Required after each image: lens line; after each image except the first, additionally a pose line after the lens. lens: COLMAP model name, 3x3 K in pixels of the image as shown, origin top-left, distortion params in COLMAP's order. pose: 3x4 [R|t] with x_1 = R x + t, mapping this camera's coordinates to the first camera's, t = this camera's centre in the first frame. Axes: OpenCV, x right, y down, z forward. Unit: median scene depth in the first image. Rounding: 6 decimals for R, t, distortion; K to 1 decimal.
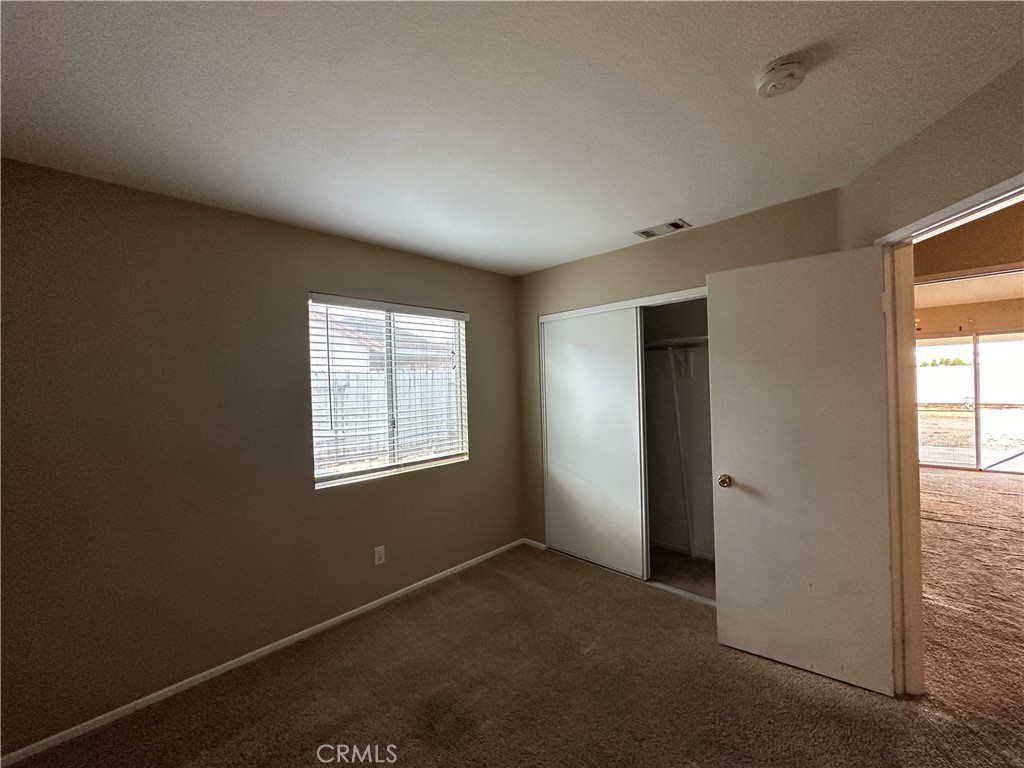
lens RADIAL K [[408.1, 0, 513.5], [0, 408.1, 382.7], [0, 0, 1]] dist [-0.001566, 0.000191]
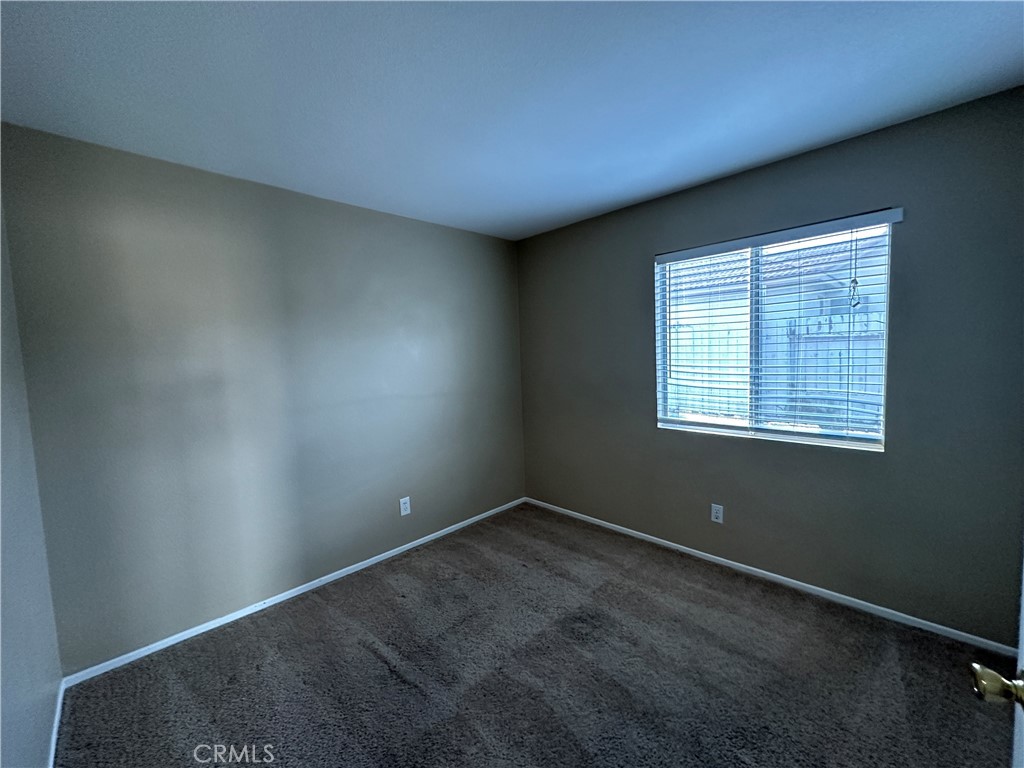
lens RADIAL K [[408.1, 0, 512.3], [0, 408.1, 382.0], [0, 0, 1]] dist [-0.001566, 0.000191]
pose [[-0.008164, 0.097188, -0.995233, 0.102328], [0.036702, 0.994624, 0.096828, 0.000540], [0.999293, -0.035737, -0.011687, 0.091392]]
